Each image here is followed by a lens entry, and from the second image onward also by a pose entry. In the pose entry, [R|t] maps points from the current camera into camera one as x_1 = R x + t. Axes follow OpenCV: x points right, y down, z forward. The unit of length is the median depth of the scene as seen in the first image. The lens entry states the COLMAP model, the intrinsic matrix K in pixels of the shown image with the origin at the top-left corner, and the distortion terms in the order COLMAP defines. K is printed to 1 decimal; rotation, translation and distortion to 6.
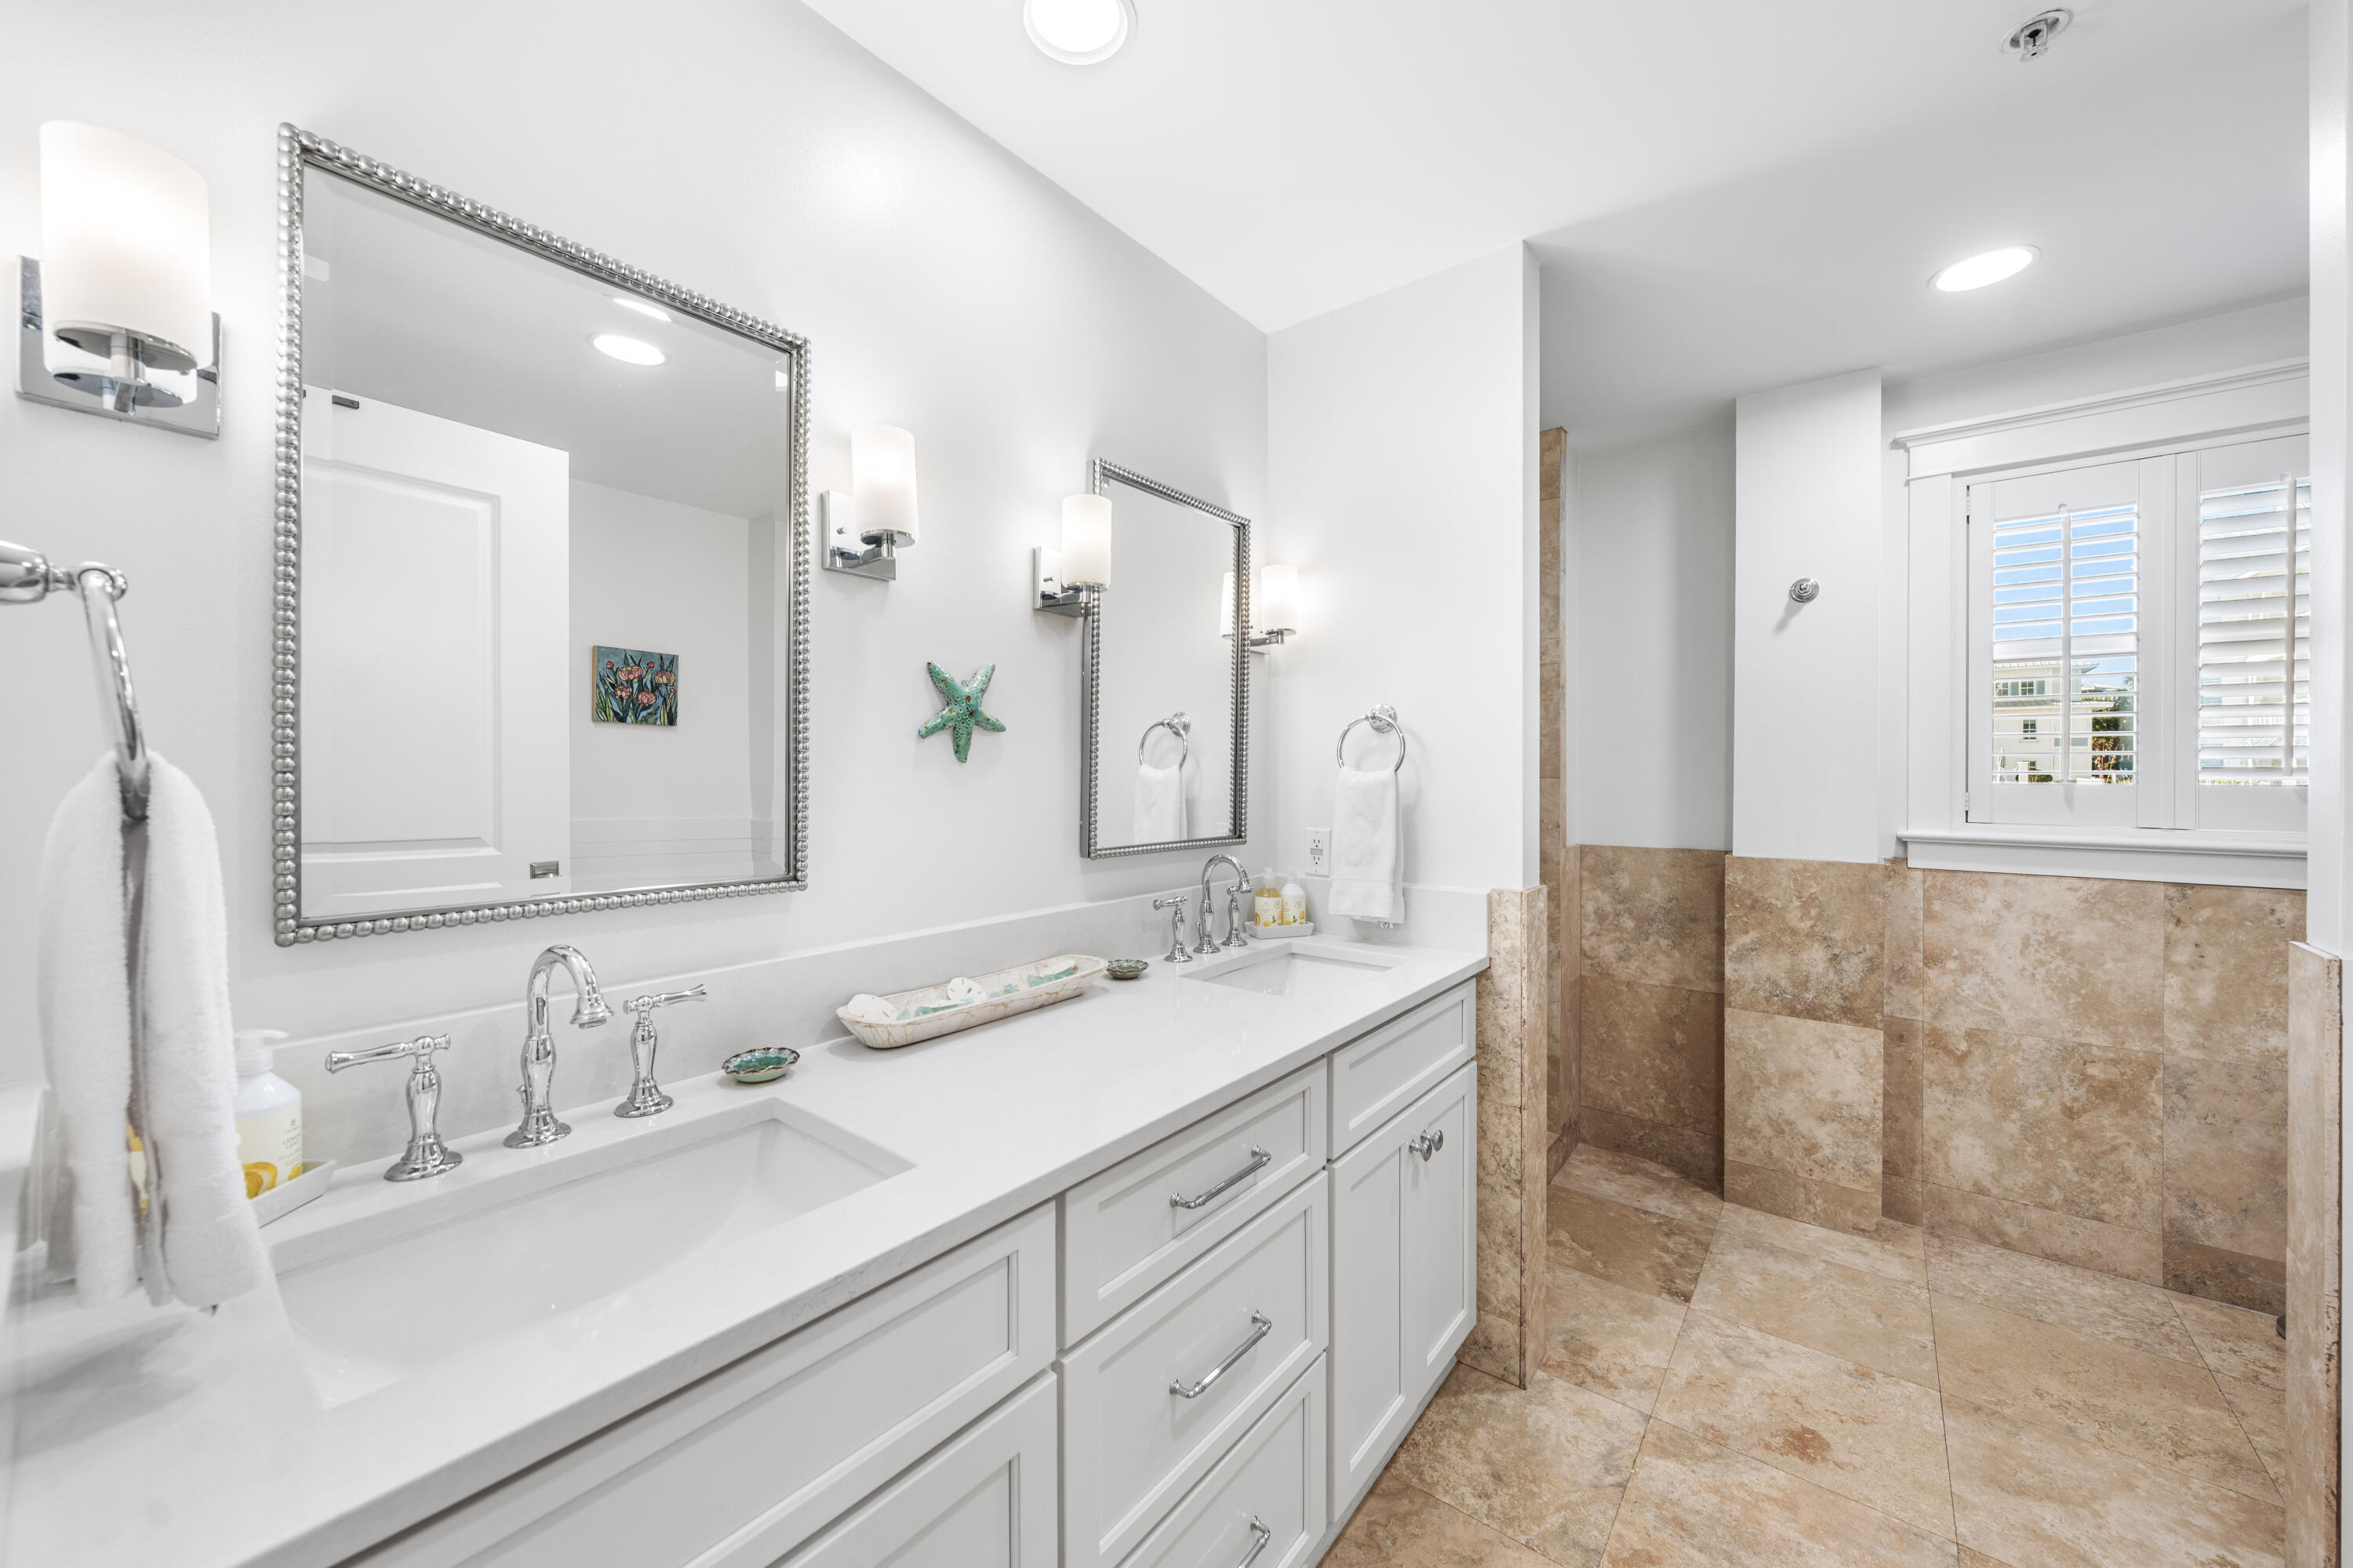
lens RADIAL K [[869.1, 0, 1177.4], [0, 869.1, 776.2], [0, 0, 1]] dist [-0.001619, 0.000199]
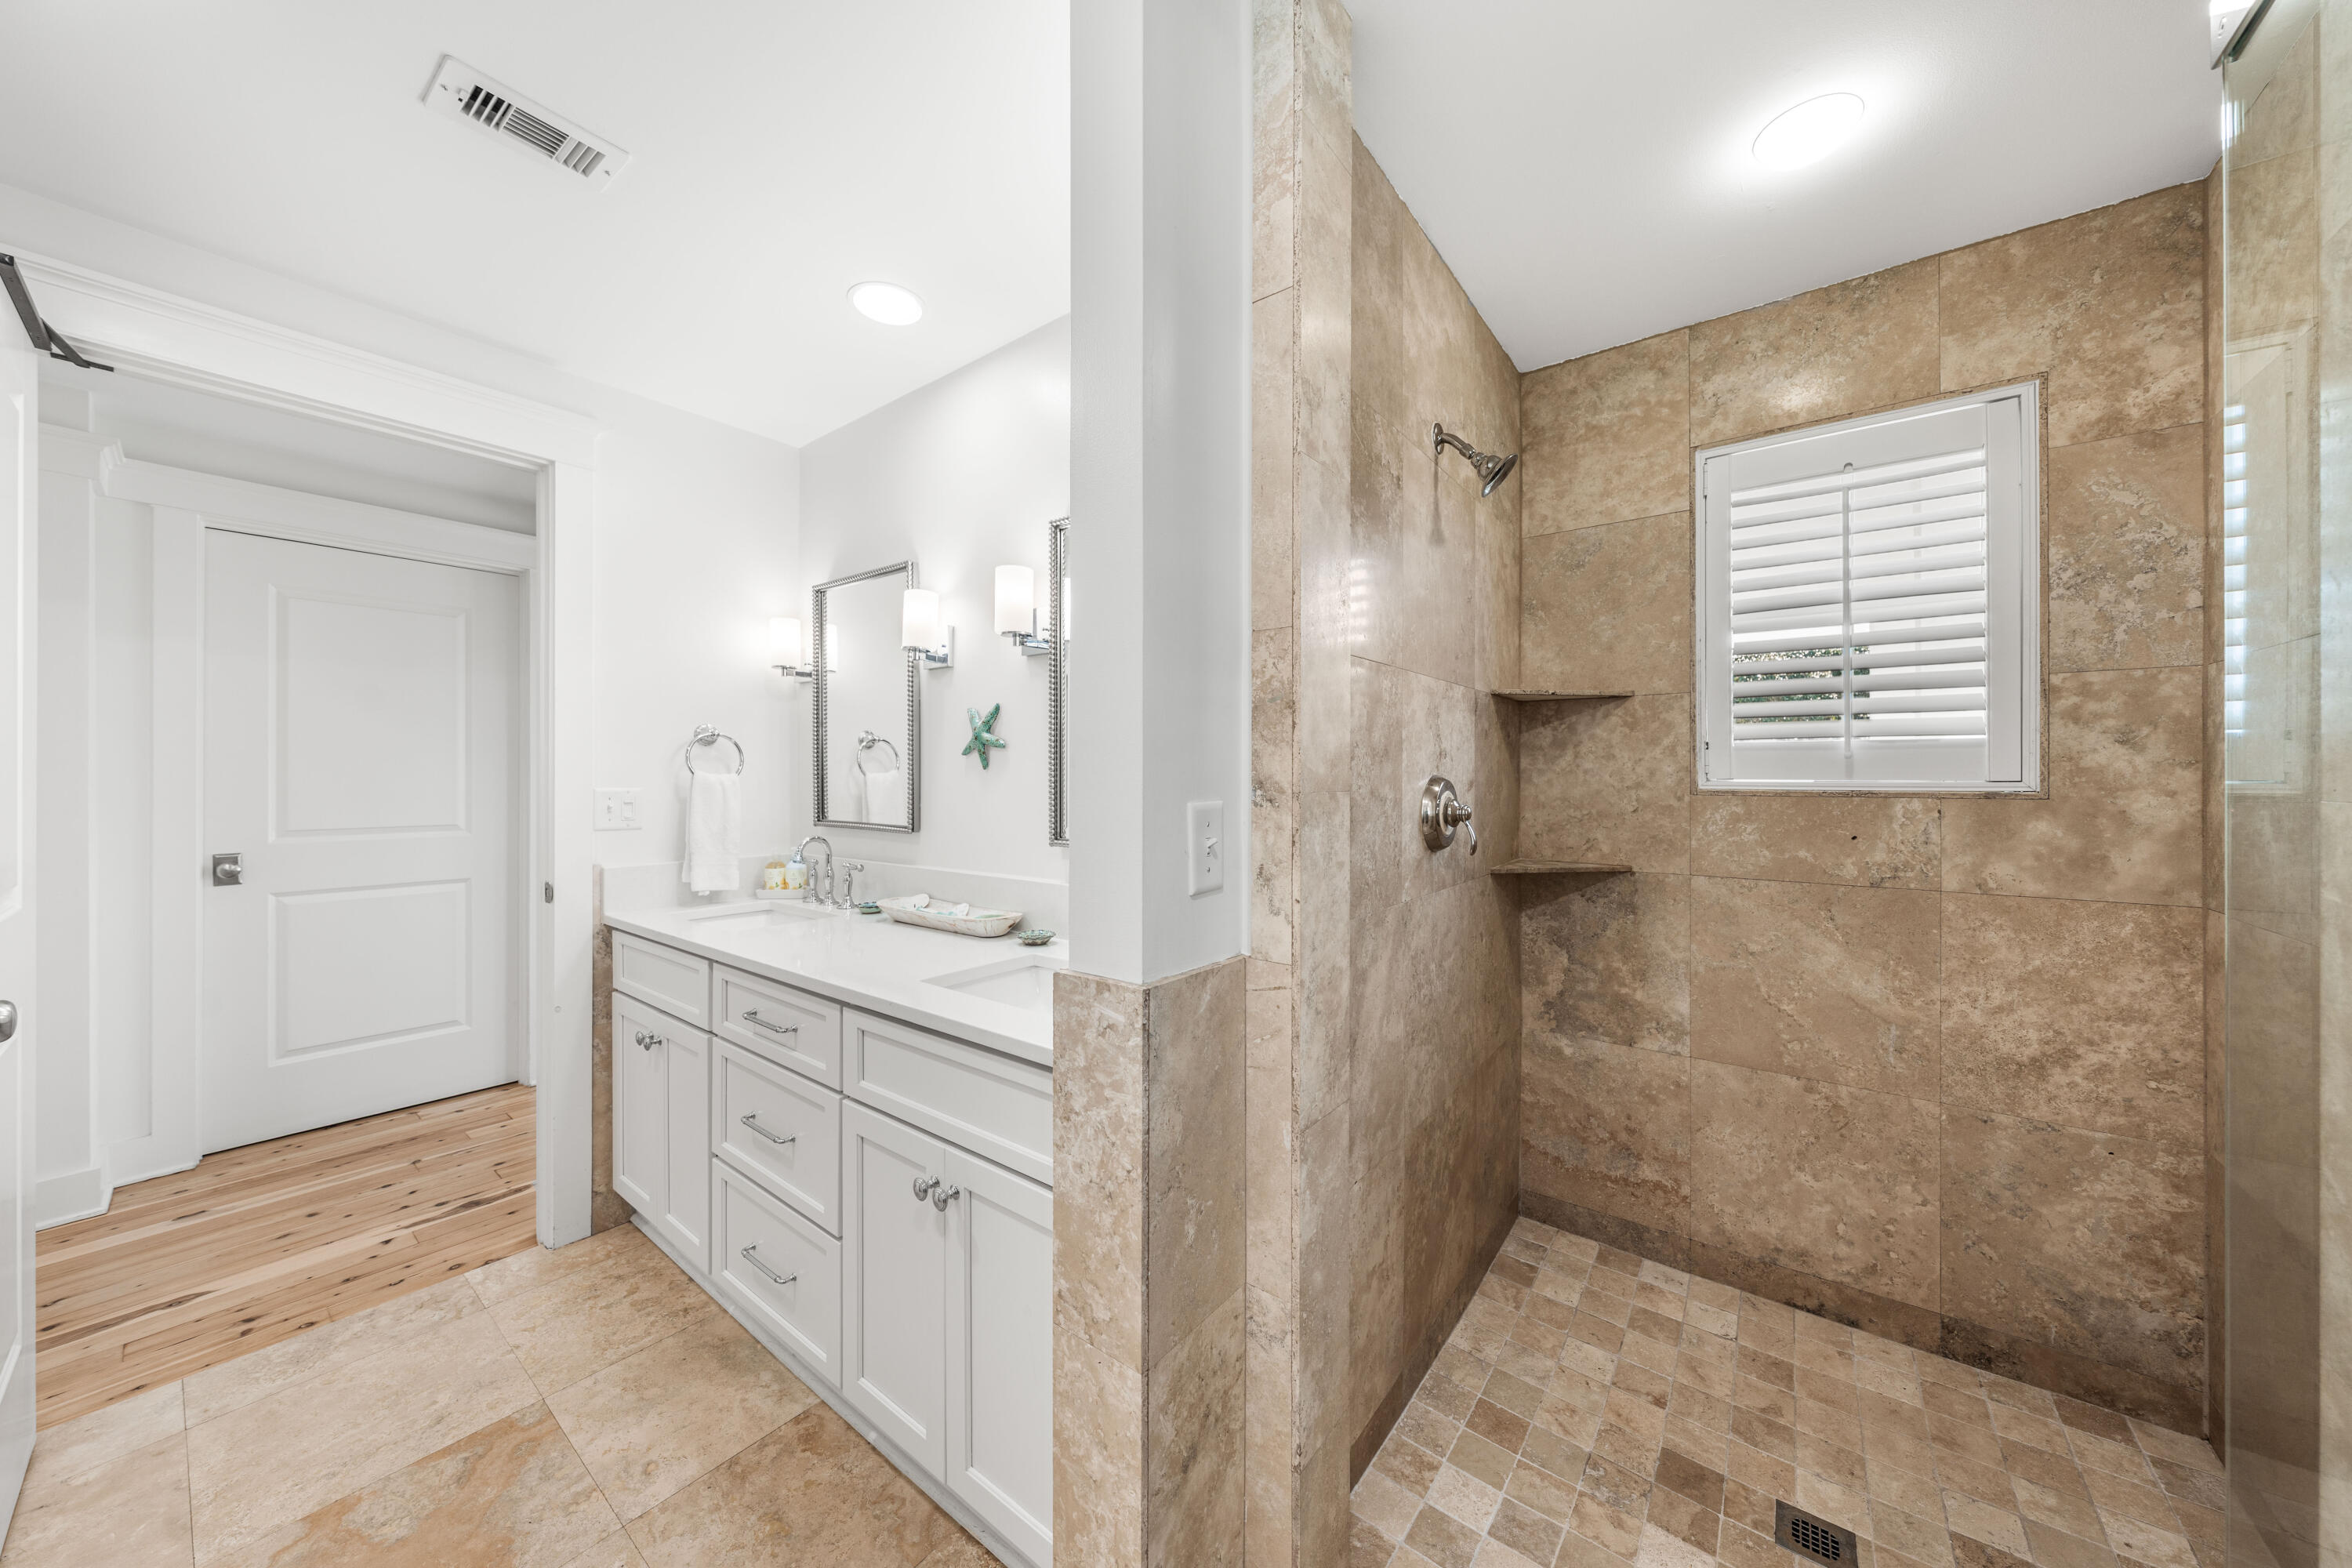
lens RADIAL K [[819.8, 0, 1174.9], [0, 819.8, 775.6], [0, 0, 1]] dist [0.002143, 0.000100]
pose [[0.005413, 0.001319, -0.999984, 1.222678], [-0.007405, 0.999972, 0.001279, -0.009477], [0.999958, 0.007398, 0.005422, 1.332607]]
